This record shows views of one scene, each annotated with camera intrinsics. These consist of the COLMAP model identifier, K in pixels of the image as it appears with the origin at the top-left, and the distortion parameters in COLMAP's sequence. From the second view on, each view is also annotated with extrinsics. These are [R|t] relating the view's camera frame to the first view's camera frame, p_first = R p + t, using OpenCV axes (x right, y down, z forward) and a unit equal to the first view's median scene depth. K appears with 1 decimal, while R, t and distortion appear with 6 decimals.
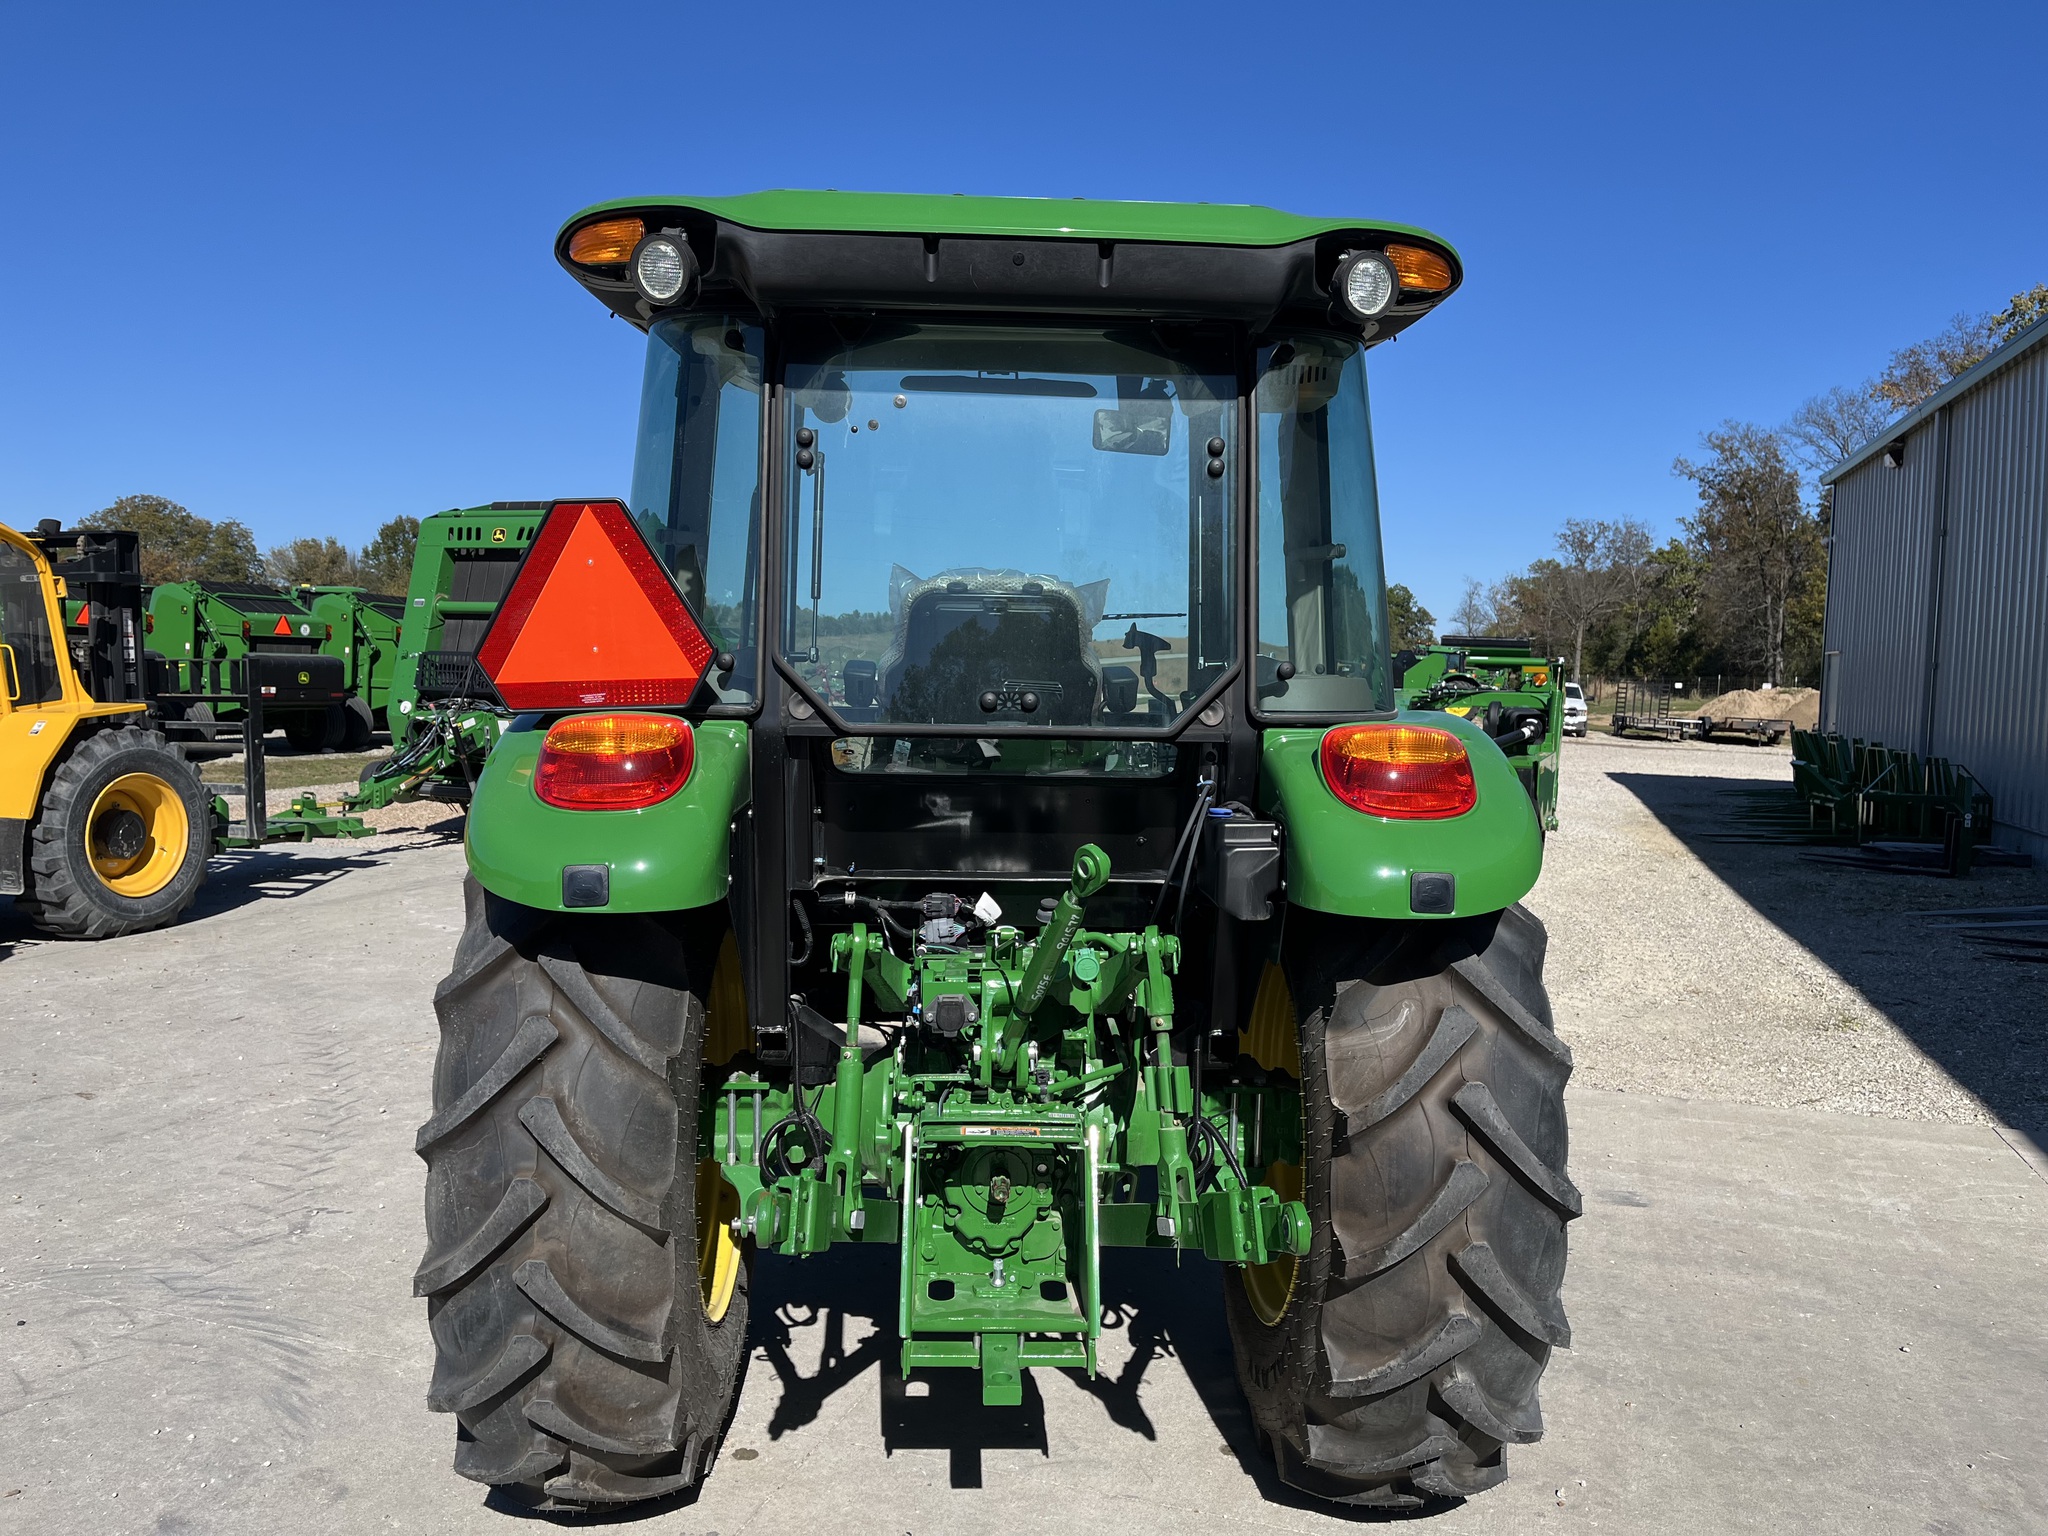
lens RADIAL K [[1548.9, 0, 1022.7], [0, 1548.9, 764.8], [0, 0, 1]] dist [0.066164, -0.086191]
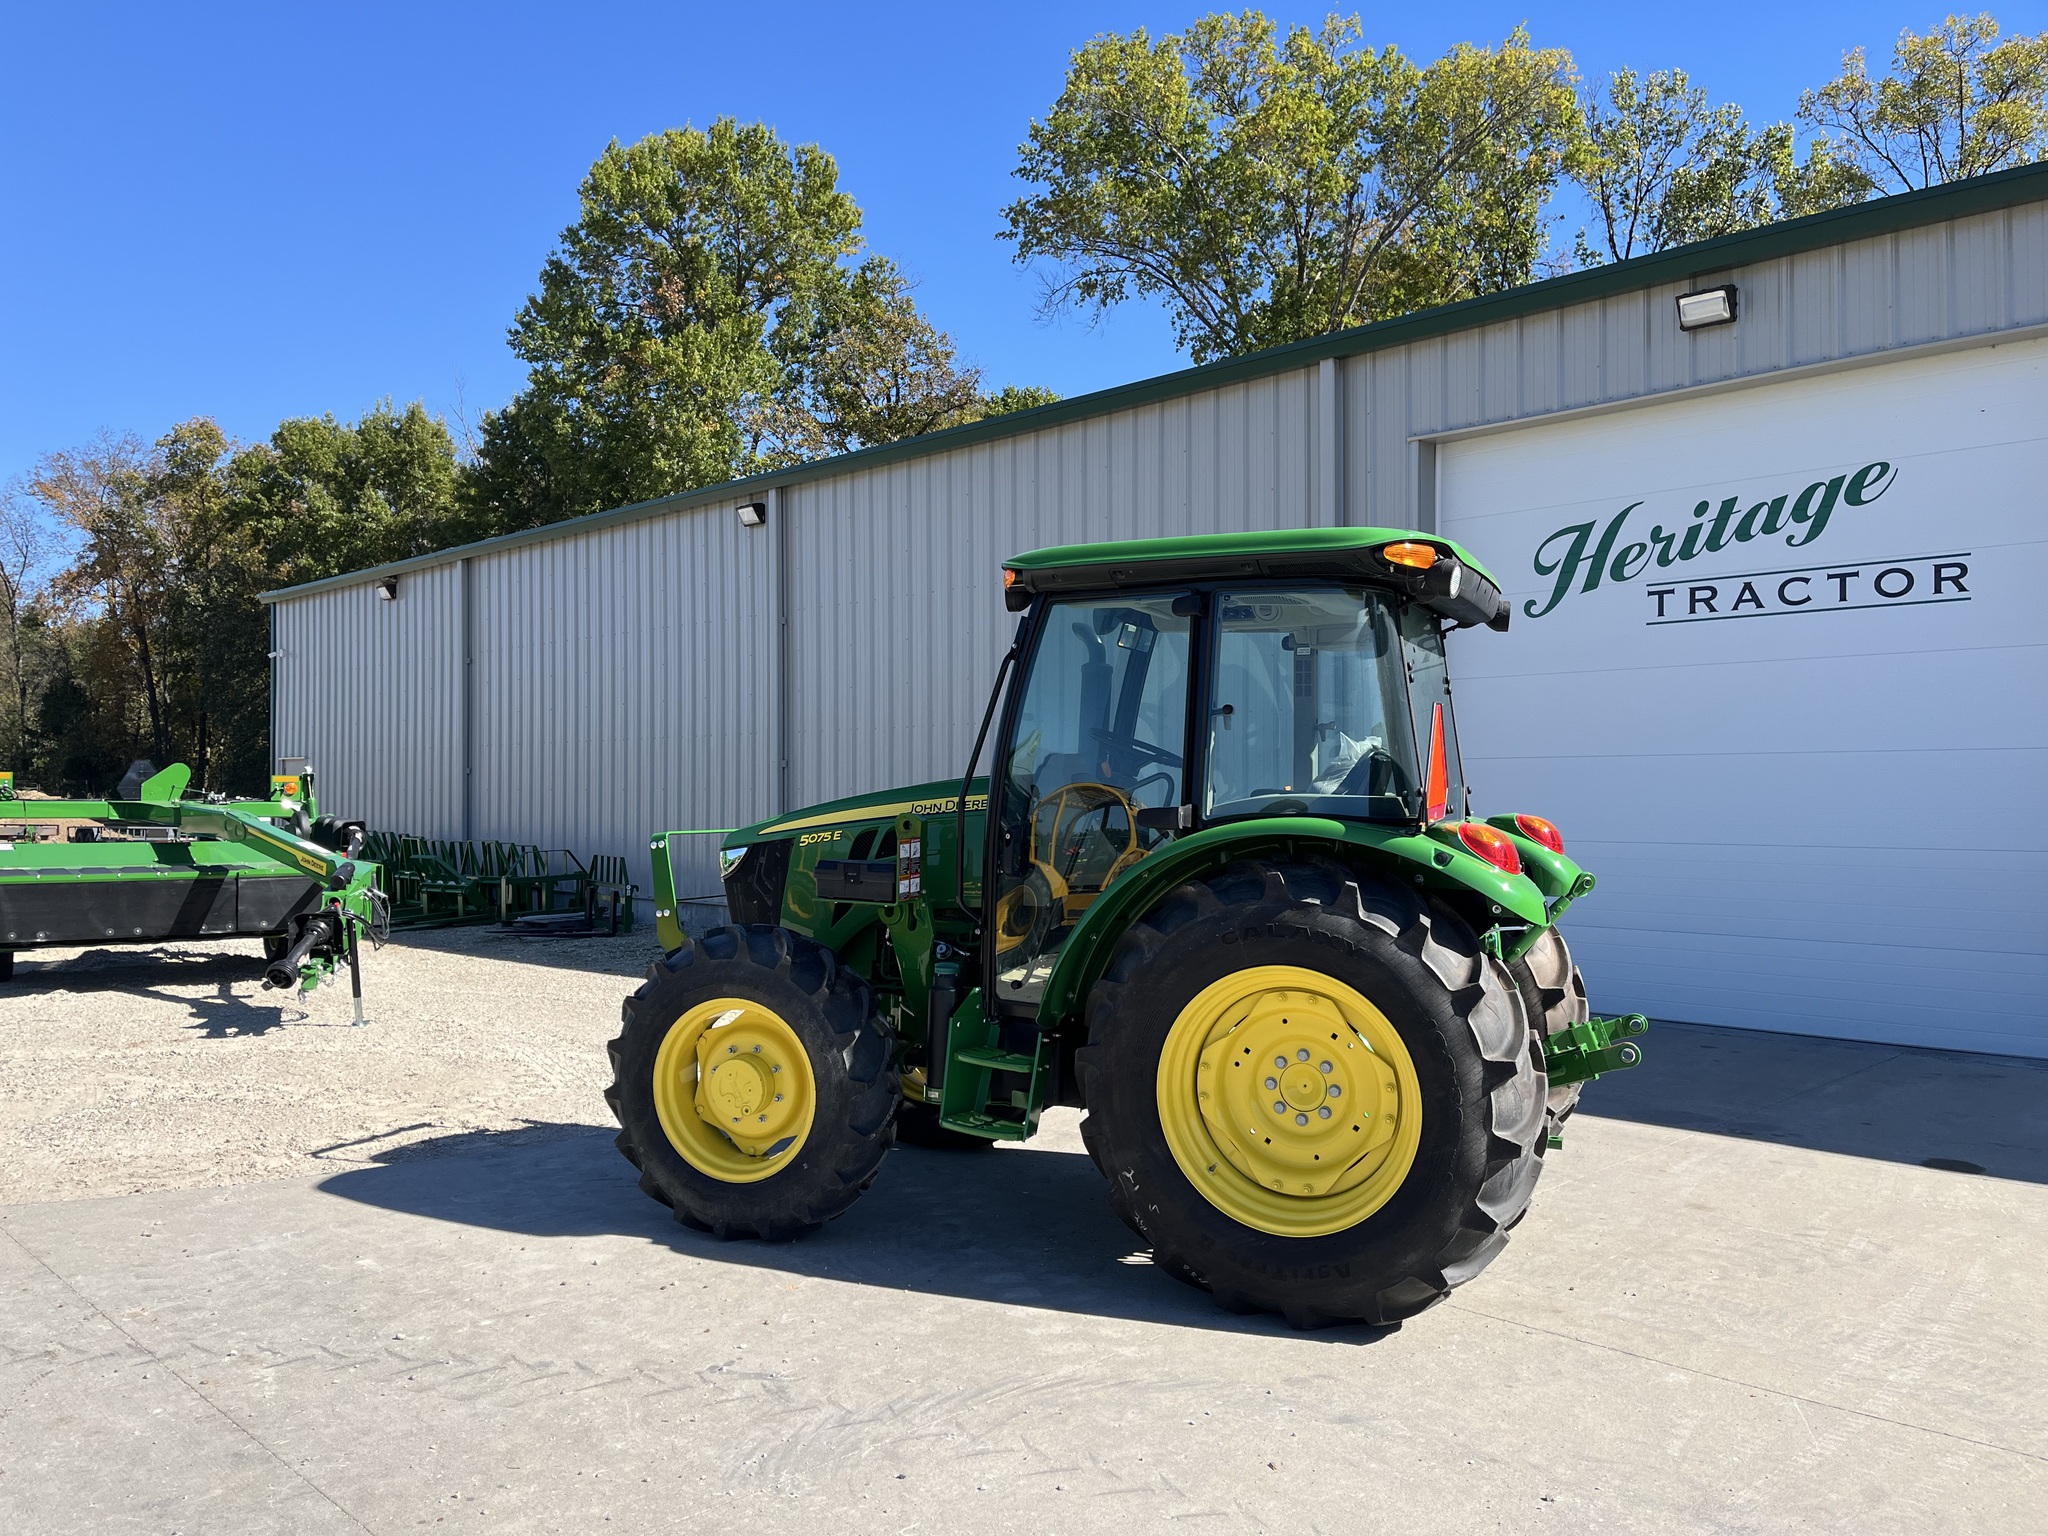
lens RADIAL K [[1548.9, 0, 1009.7], [0, 1548.9, 771.9], [0, 0, 1]] dist [0.066164, -0.086191]
pose [[0.454139, -0.010409, 0.890870, -0.908204], [0.062806, 0.997818, -0.020359, -0.038134], [-0.888715, 0.065198, 0.453801, 0.282102]]
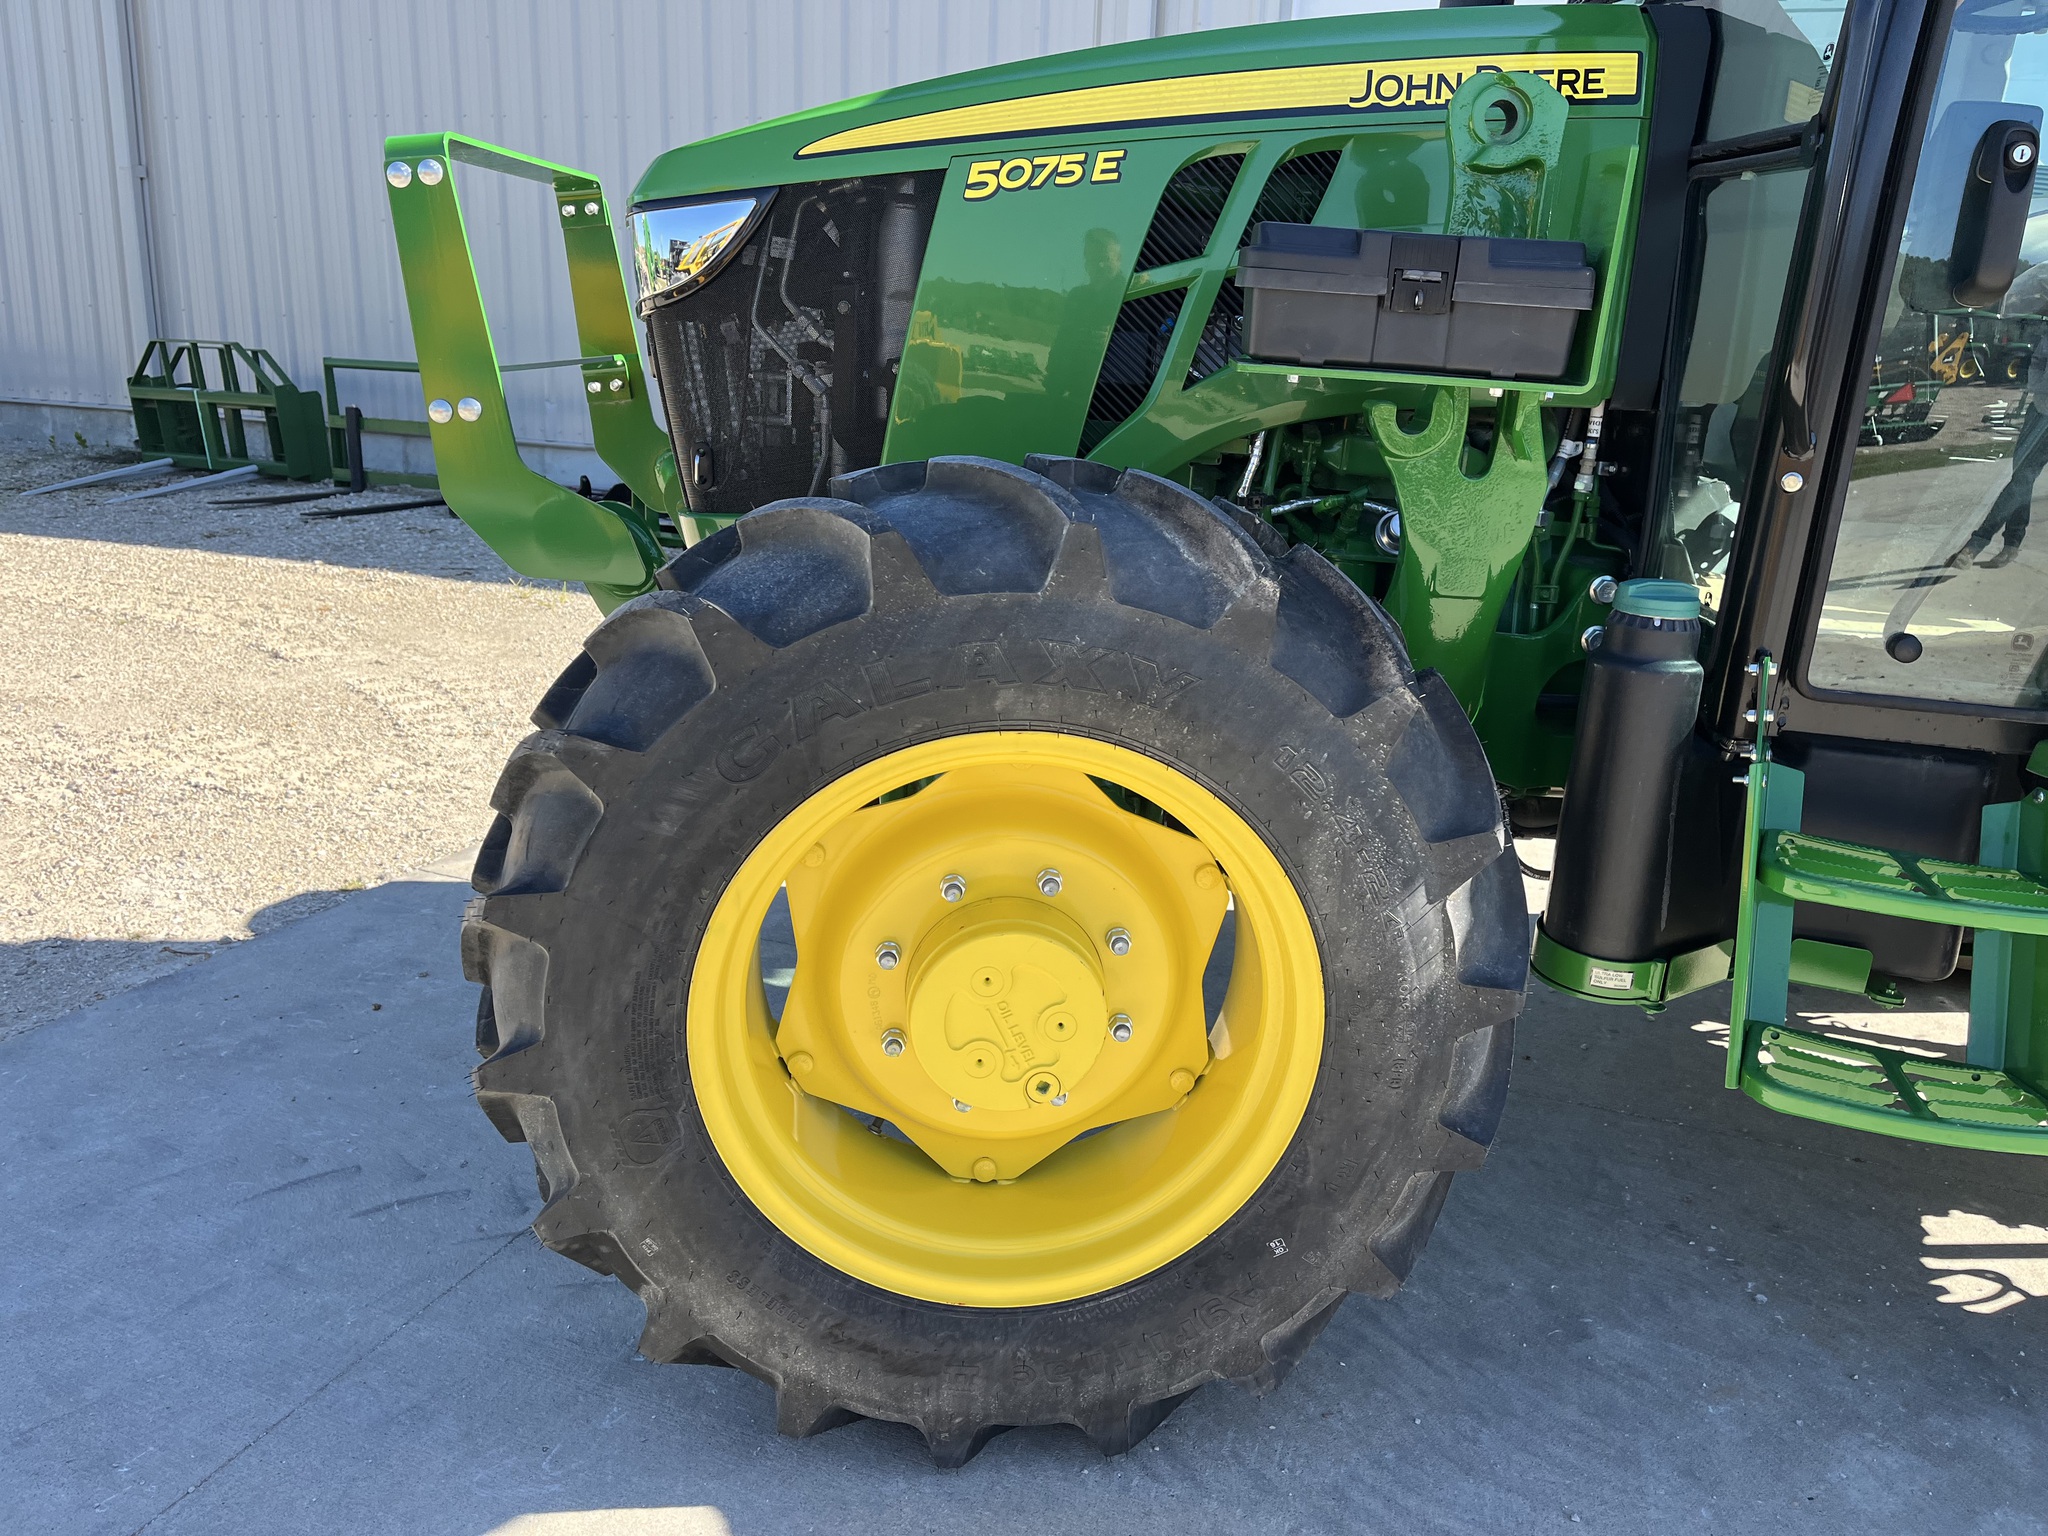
lens RADIAL K [[1548.9, 0, 1039.9], [0, 1548.9, 760.1], [0, 0, 1]] dist [0.066164, -0.086191]
pose [[0.047522, -0.295767, 0.954077, -0.410862], [0.020184, 0.955246, 0.295124, -0.003484], [-0.998666, 0.005233, 0.051365, 0.831593]]
